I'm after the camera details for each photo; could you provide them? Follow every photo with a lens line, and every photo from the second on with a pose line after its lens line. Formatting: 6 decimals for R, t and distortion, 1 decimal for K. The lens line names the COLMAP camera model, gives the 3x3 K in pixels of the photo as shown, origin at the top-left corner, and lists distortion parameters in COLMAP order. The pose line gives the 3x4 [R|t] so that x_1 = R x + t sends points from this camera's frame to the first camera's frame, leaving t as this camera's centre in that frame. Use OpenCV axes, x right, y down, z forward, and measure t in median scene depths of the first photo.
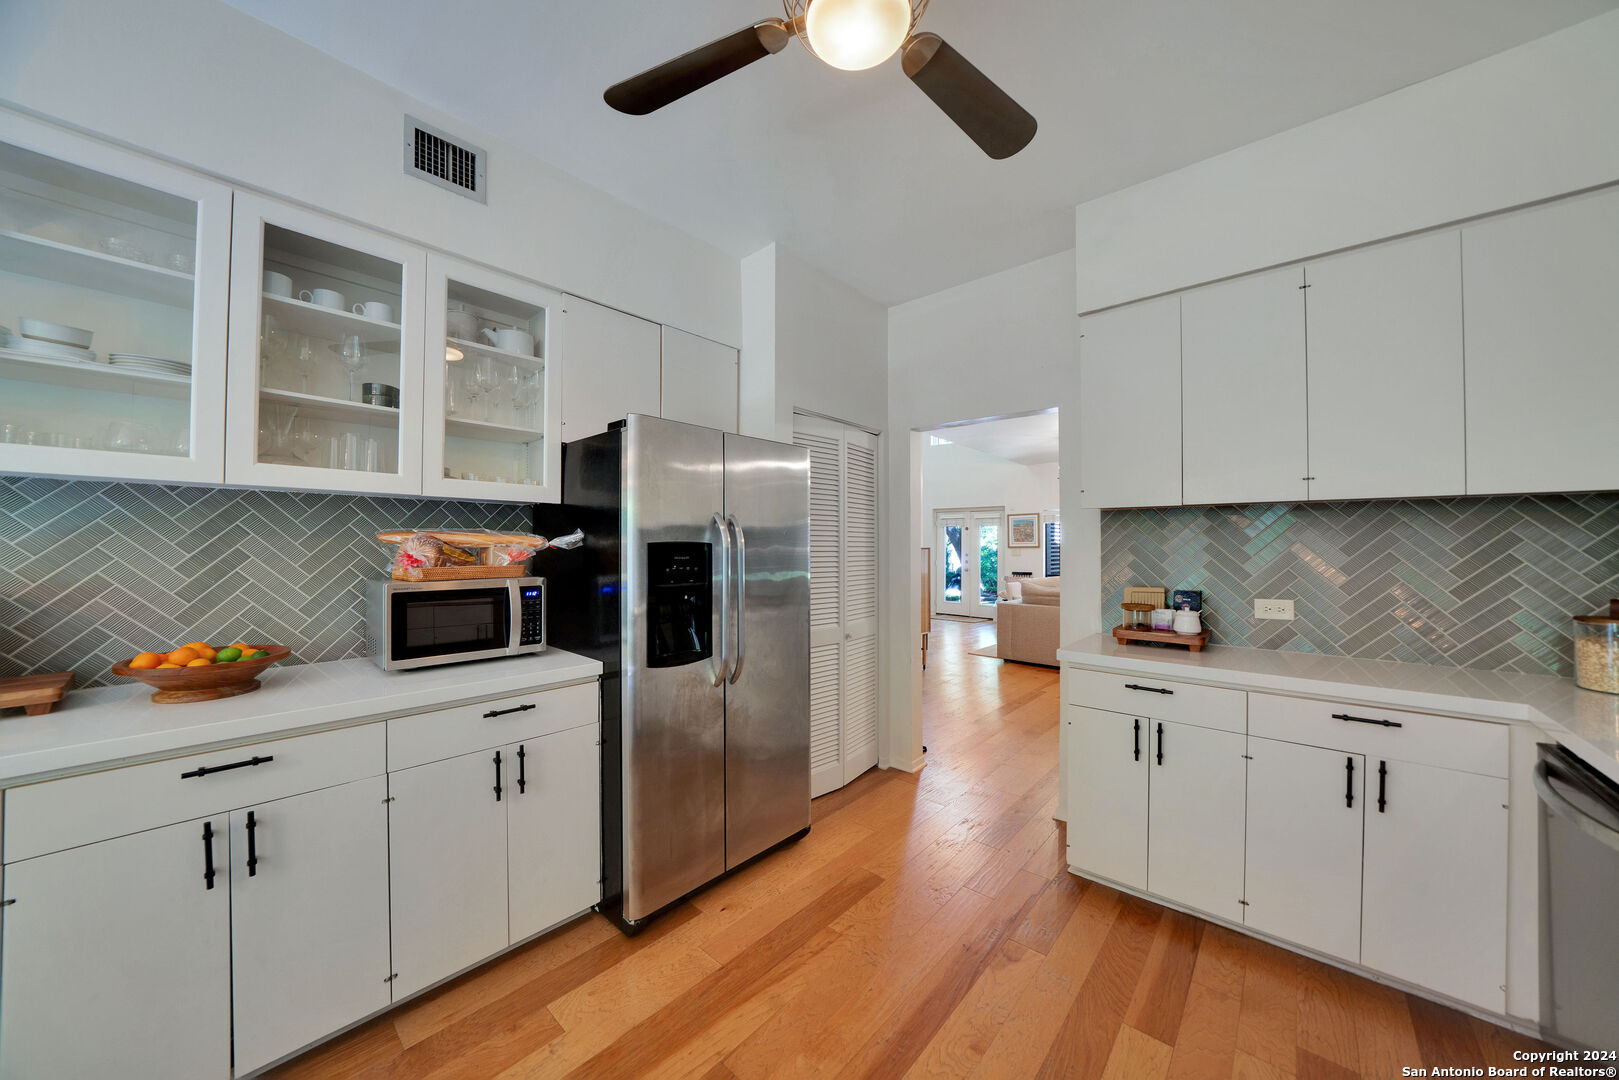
lens RADIAL K [[554.7, 0, 799.3], [0, 554.7, 540.9], [0, 0, 1]] dist [-0.022108, 0.000006]
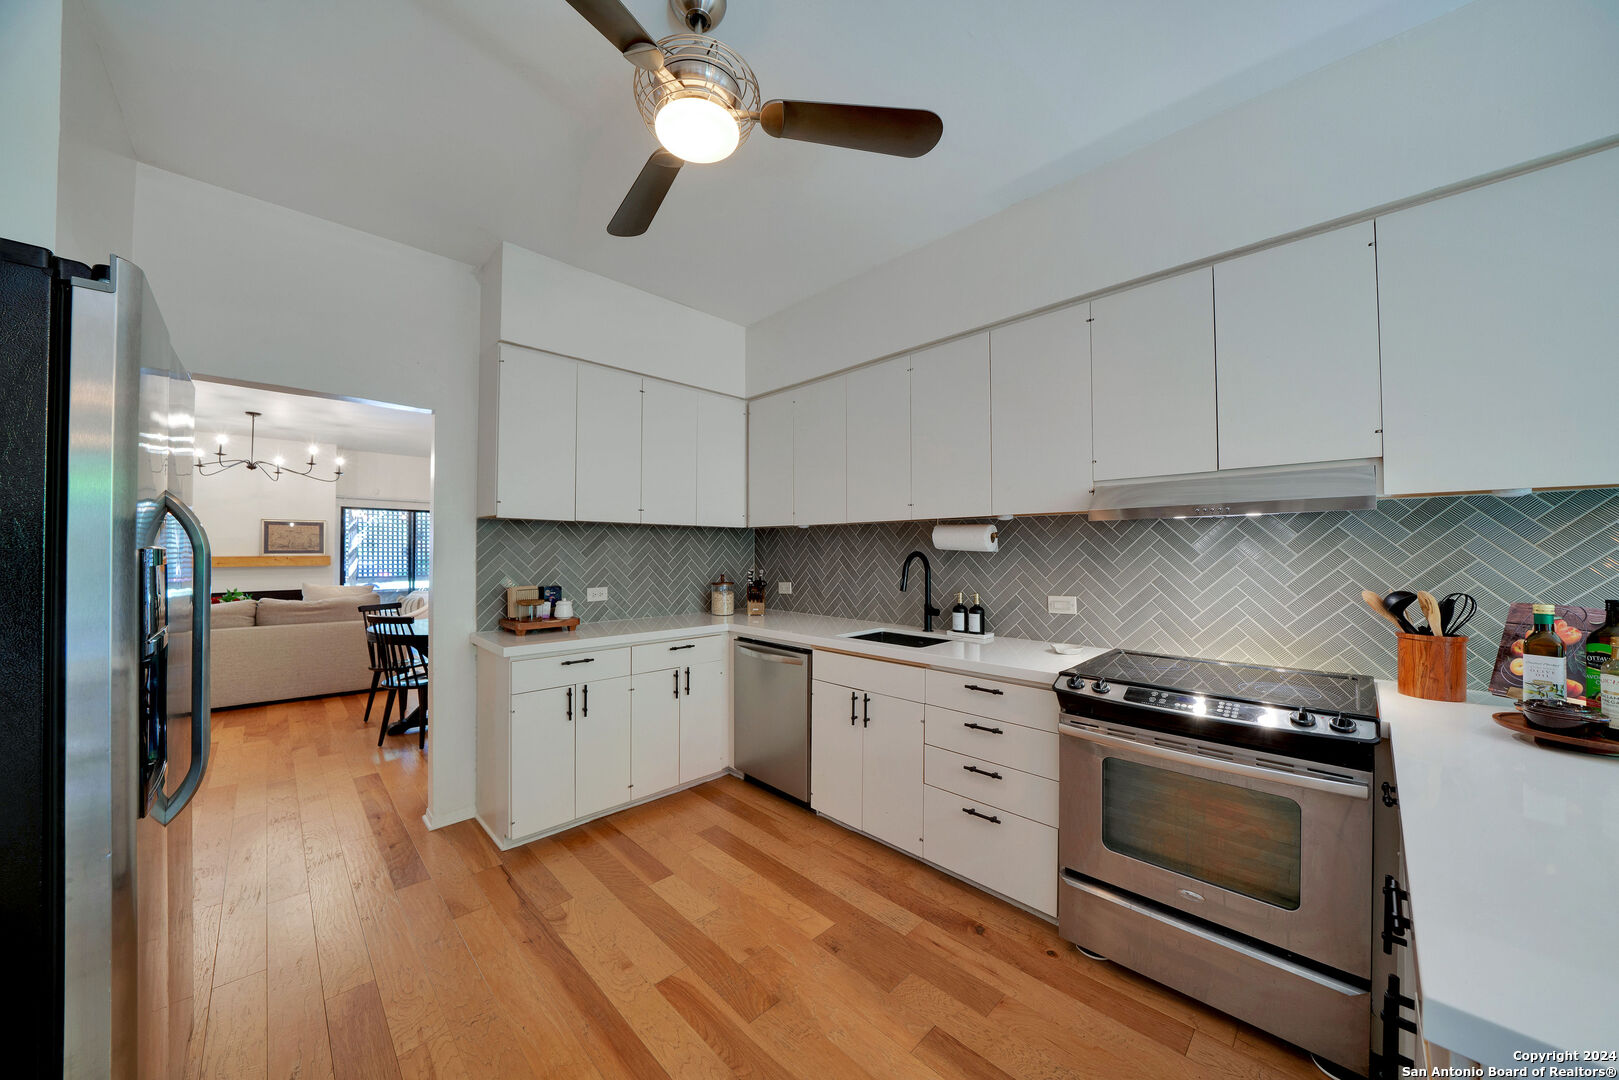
lens RADIAL K [[554.7, 0, 799.6], [0, 554.7, 540.0], [0, 0, 1]] dist [-0.022108, 0.000006]
pose [[0.063379, 0.016894, 0.997847, -0.648330], [-0.009236, 0.999824, -0.016340, -0.002037], [-0.997947, -0.008181, 0.063524, 0.396901]]
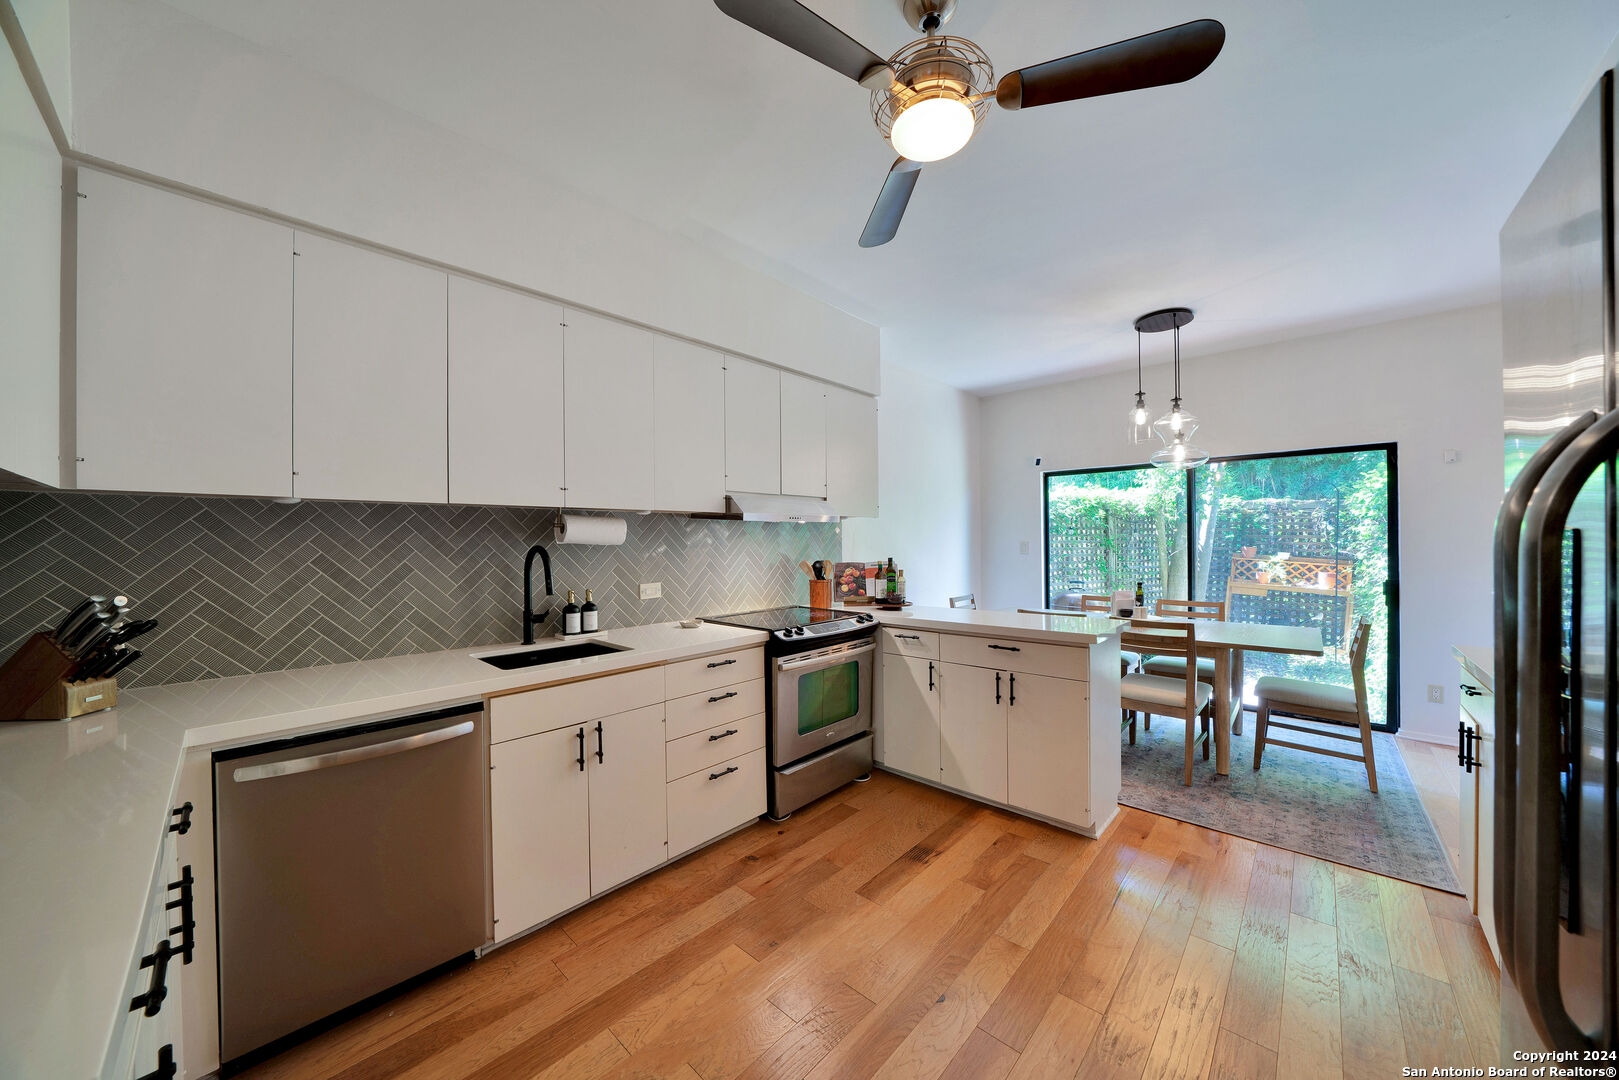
lens RADIAL K [[554.7, 0, 800.0], [0, 554.7, 543.1], [0, 0, 1]] dist [-0.022108, 0.000006]
pose [[-0.999649, 0.007443, 0.025412, 0.231713], [0.007269, 0.999950, -0.006933, 0.008205], [-0.025462, -0.006746, -0.999653, 1.327118]]
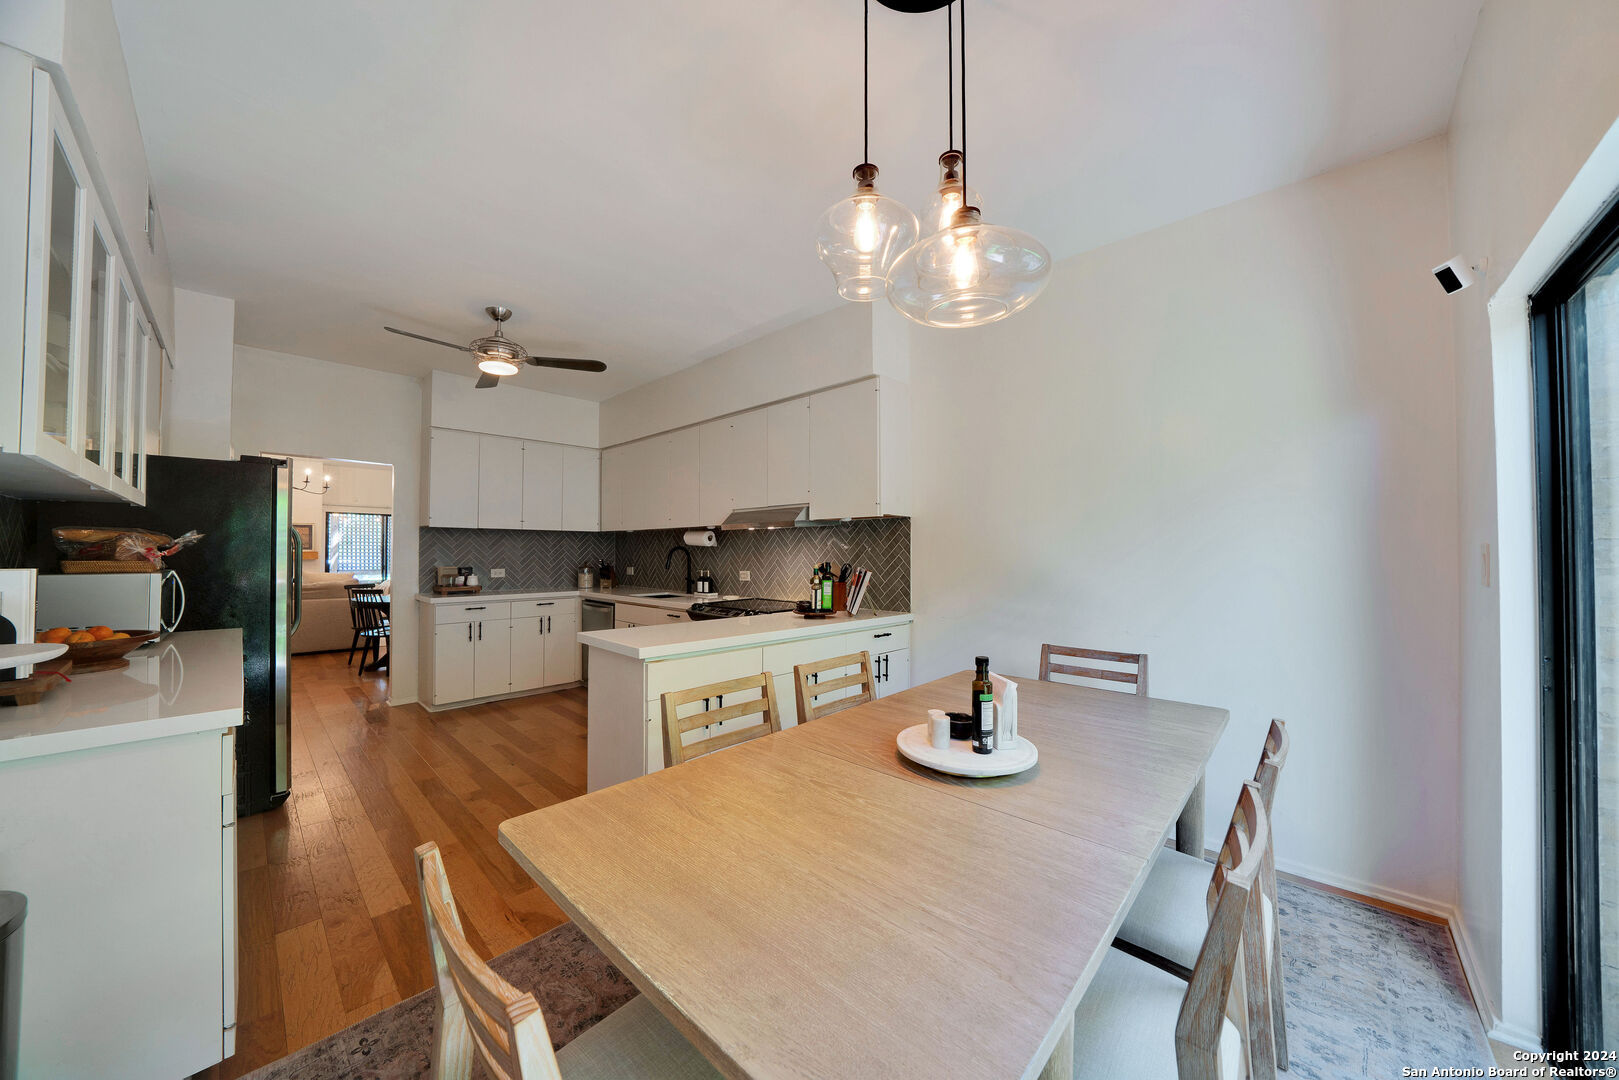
lens RADIAL K [[554.7, 0, 798.8], [0, 554.7, 536.8], [0, 0, 1]] dist [-0.022108, 0.000006]
pose [[0.034447, 0.020886, 0.999188, -1.639914], [-0.009622, 0.999742, -0.020566, 0.004633], [-0.999360, -0.008906, 0.034639, -0.433463]]
